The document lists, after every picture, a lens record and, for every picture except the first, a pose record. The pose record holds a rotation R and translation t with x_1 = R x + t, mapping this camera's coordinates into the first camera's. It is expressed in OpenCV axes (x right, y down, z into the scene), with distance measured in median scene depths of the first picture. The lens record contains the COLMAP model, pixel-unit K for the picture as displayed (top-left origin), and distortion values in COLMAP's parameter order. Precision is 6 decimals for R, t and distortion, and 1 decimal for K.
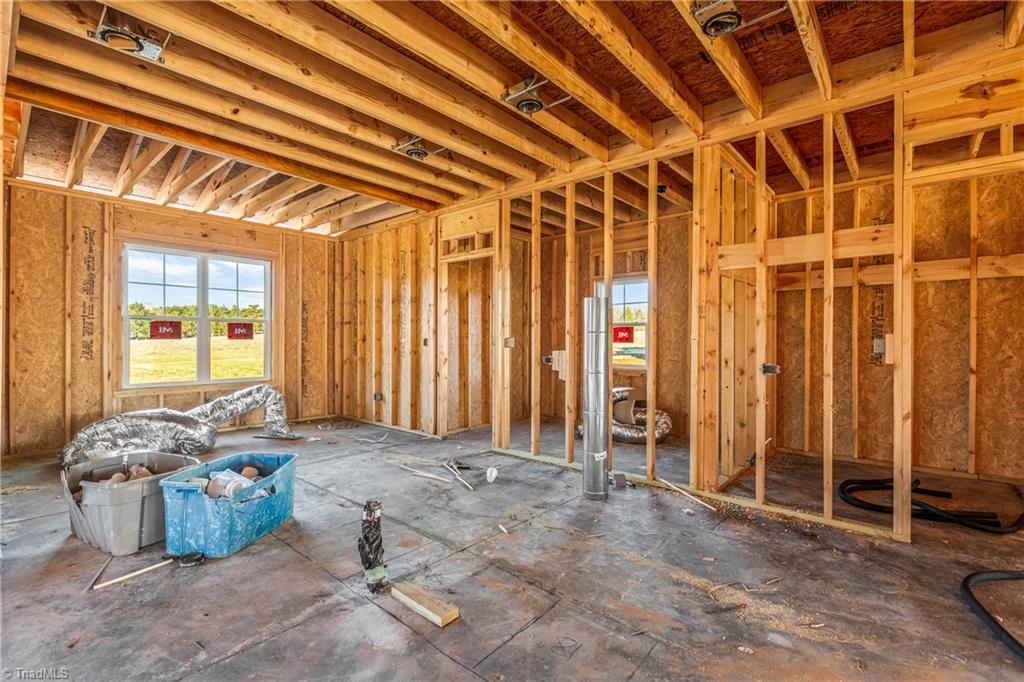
lens RADIAL K [[468.2, 0, 512.3], [0, 468.2, 340.3], [0, 0, 1]] dist [0.001066, -0.000187]
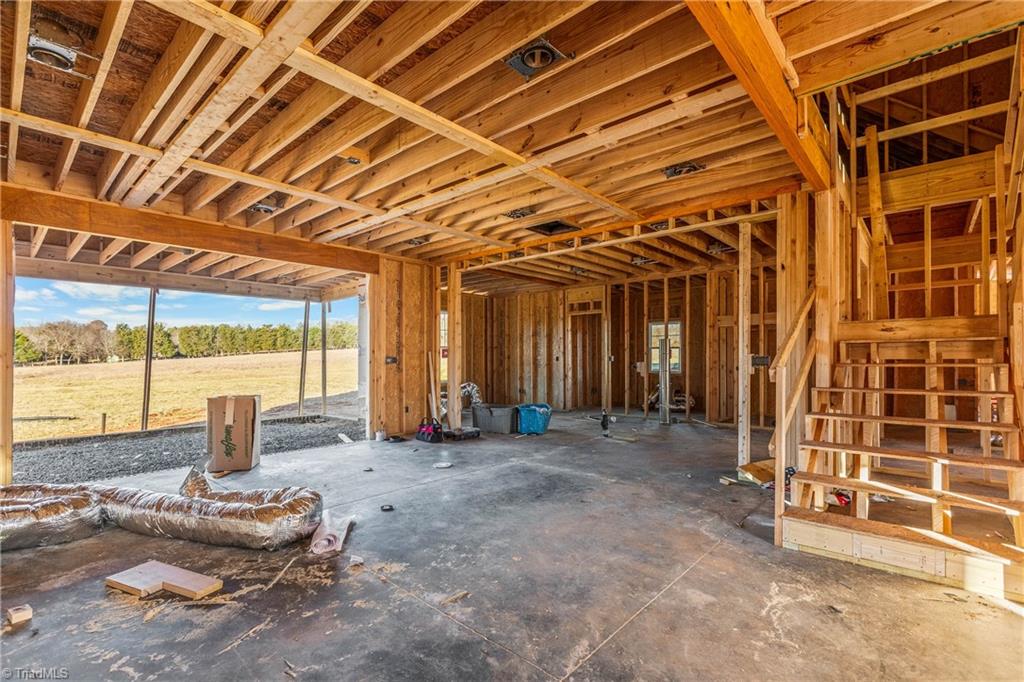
lens RADIAL K [[468.2, 0, 510.4], [0, 468.2, 347.8], [0, 0, 1]] dist [0.001066, -0.000187]
pose [[0.999565, -0.006717, -0.028709, -0.323243], [0.006096, 0.999747, -0.021662, -0.000238], [0.028848, 0.021478, 0.999353, -0.838758]]
